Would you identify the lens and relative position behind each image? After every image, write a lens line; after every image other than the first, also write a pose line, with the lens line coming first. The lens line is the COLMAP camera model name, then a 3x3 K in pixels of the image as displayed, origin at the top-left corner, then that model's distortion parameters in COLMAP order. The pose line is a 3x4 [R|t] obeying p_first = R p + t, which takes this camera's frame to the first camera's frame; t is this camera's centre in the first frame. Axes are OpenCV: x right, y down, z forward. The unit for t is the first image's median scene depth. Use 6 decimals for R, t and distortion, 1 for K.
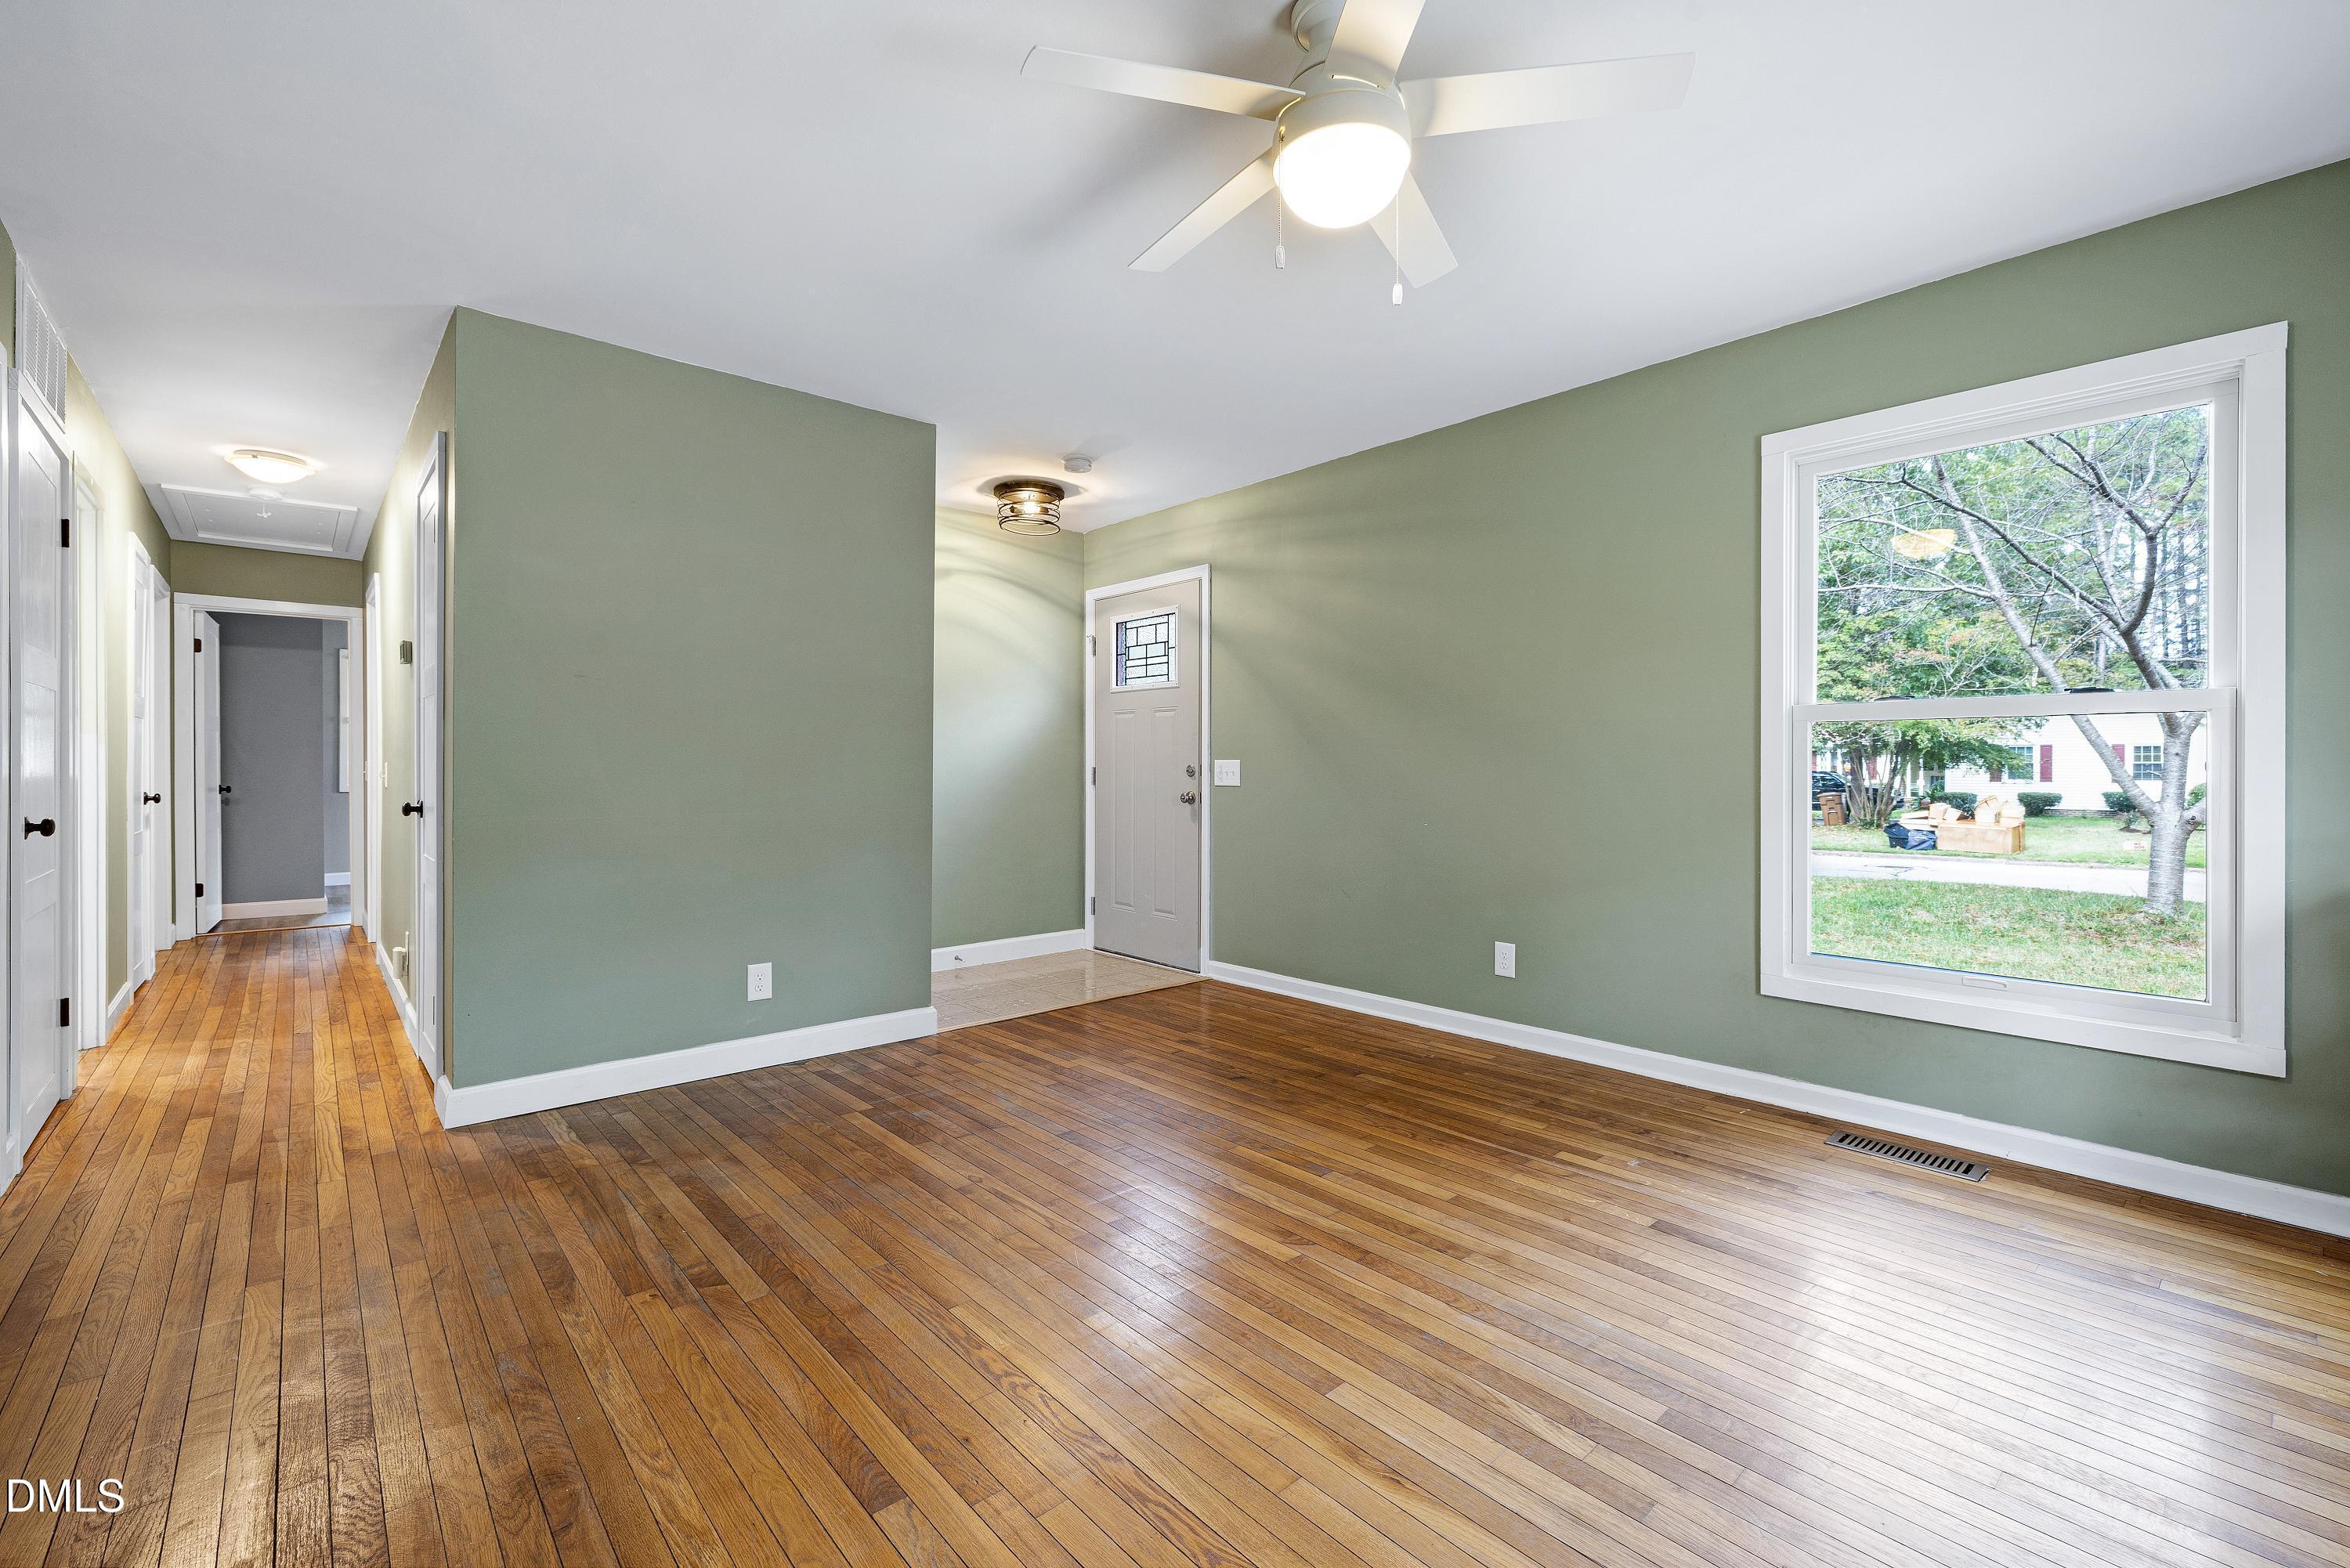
lens RADIAL K [[1000.2, 0, 1170.2], [0, 1000.2, 768.5], [0, 0, 1]] dist [-0.002195, 0.000385]
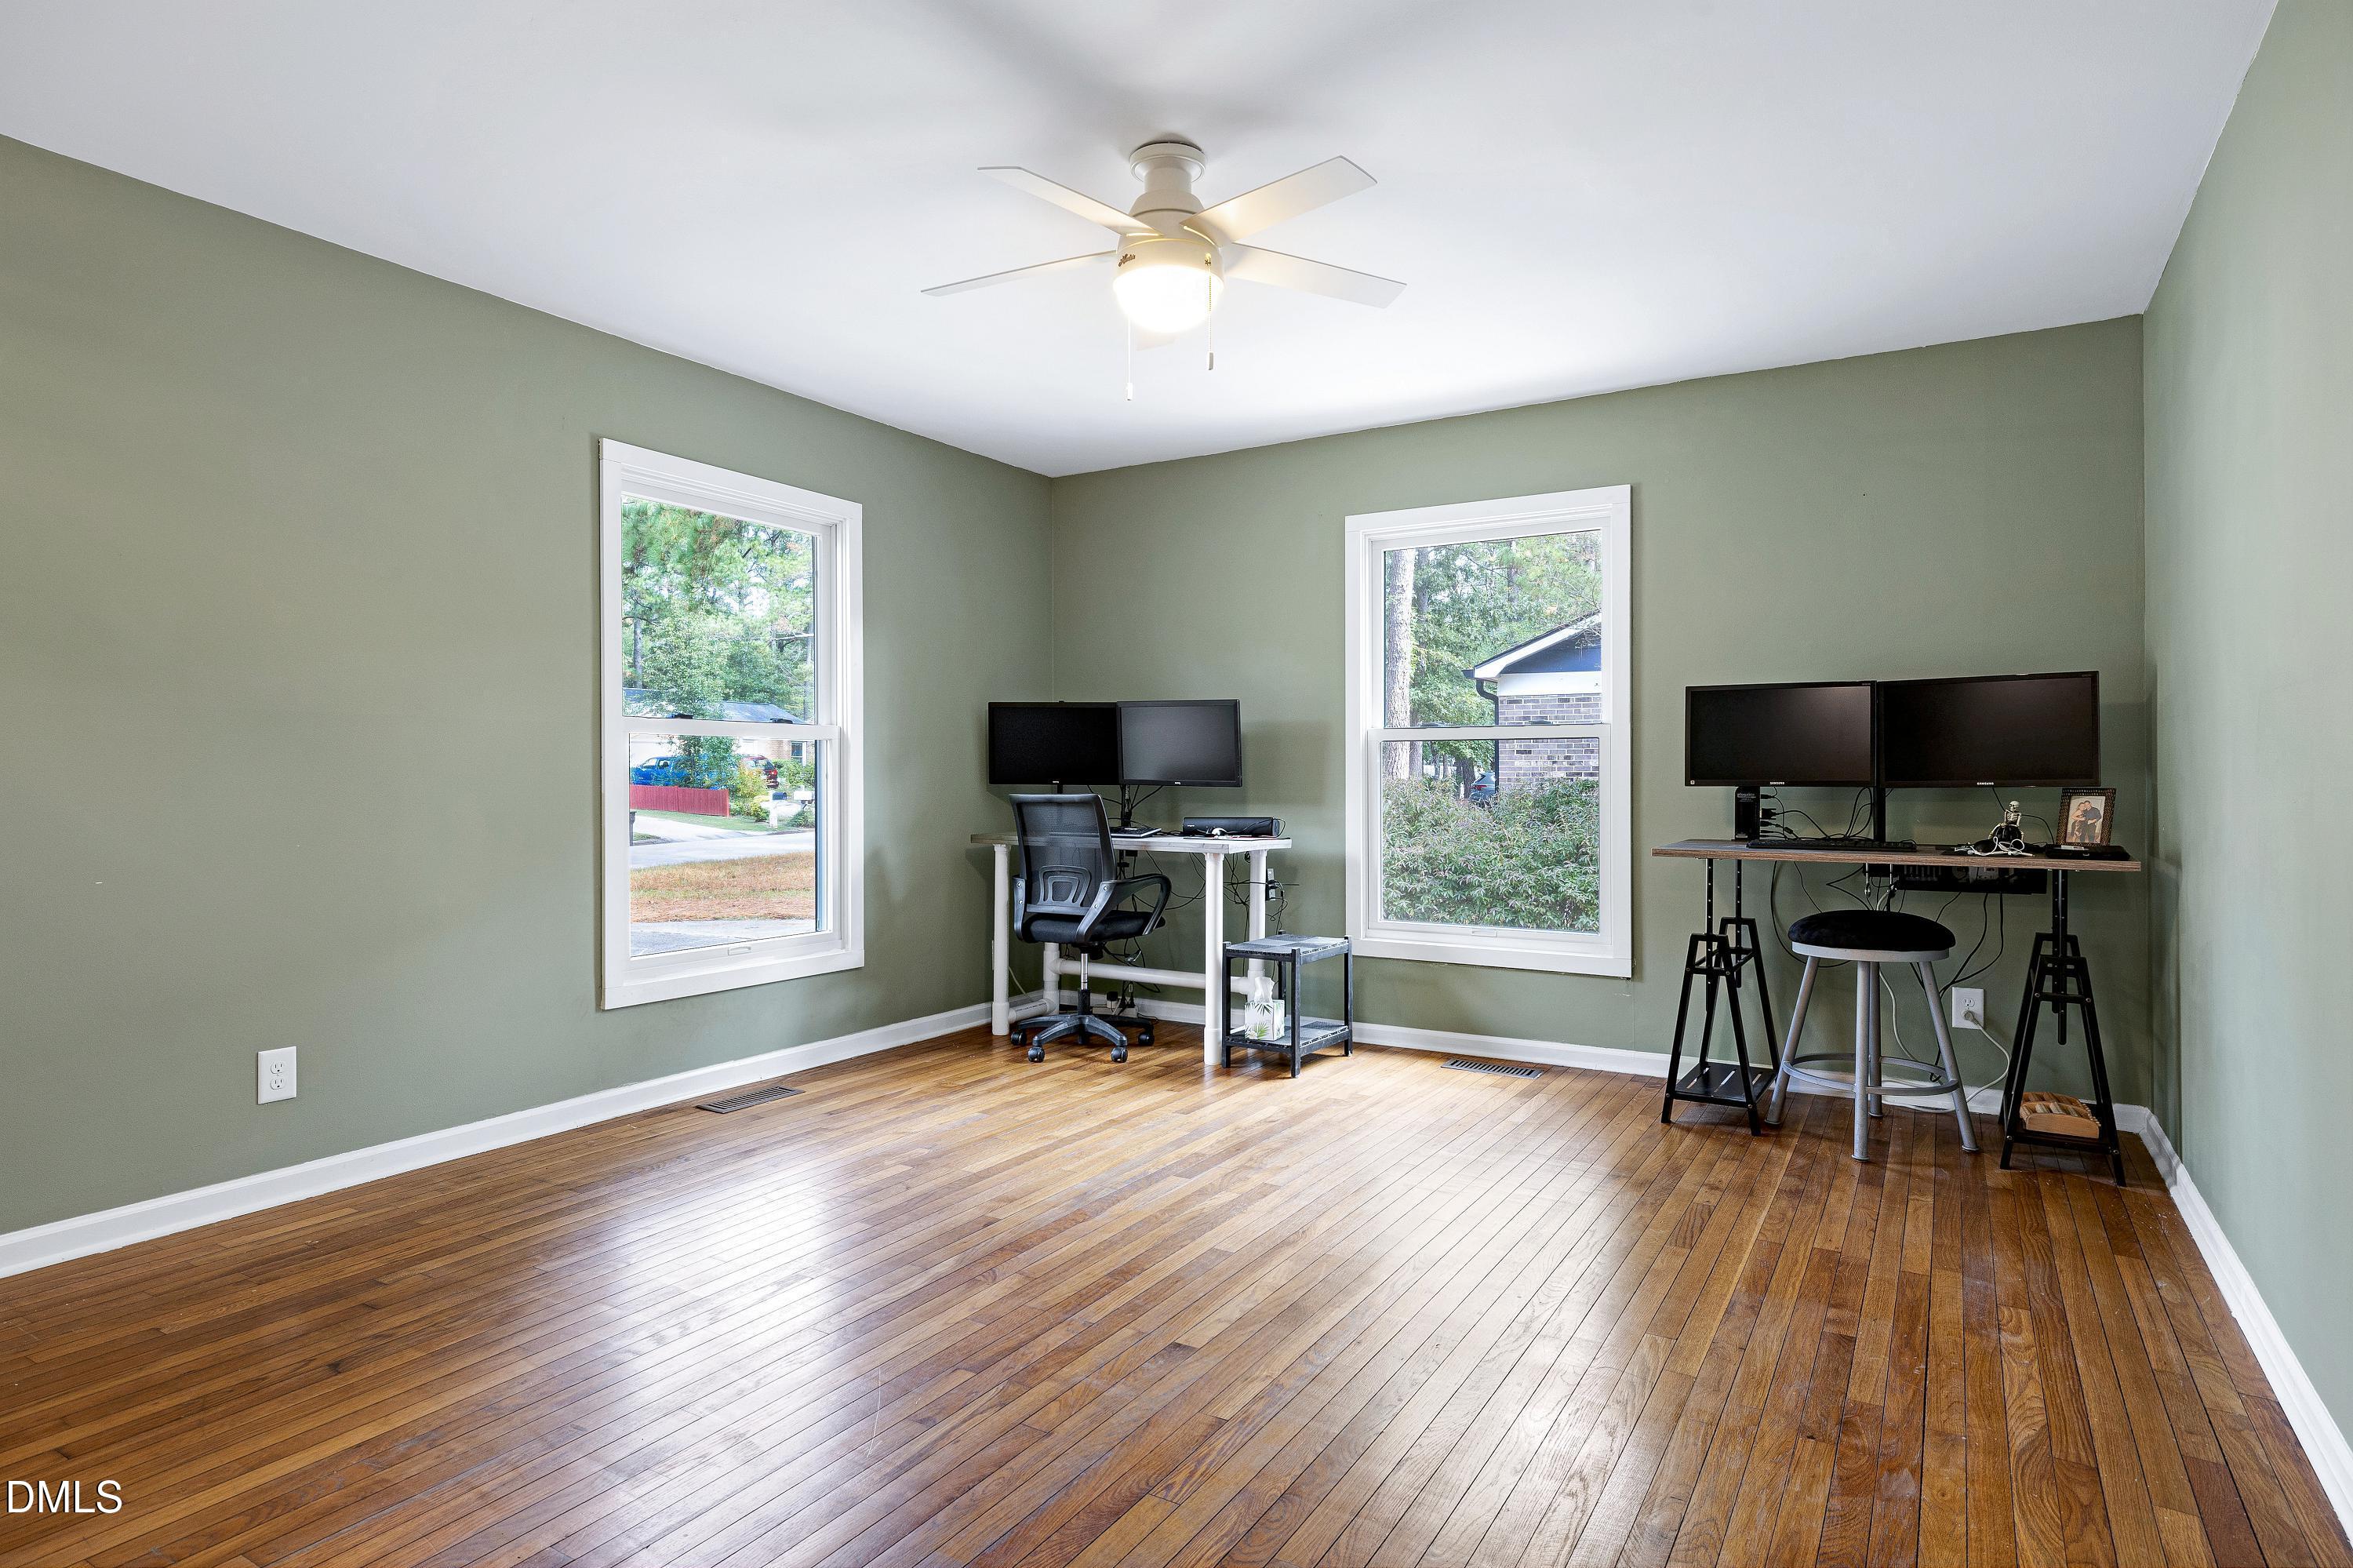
lens RADIAL K [[1280.5, 0, 1173.9], [0, 1280.5, 783.0], [0, 0, 1]] dist [-0.005444, -0.000118]
pose [[-0.300506, -0.005436, 0.953765, -0.757490], [0.002872, 0.999974, 0.006604, -0.002031], [-0.953776, 0.004723, -0.300482, 0.837158]]
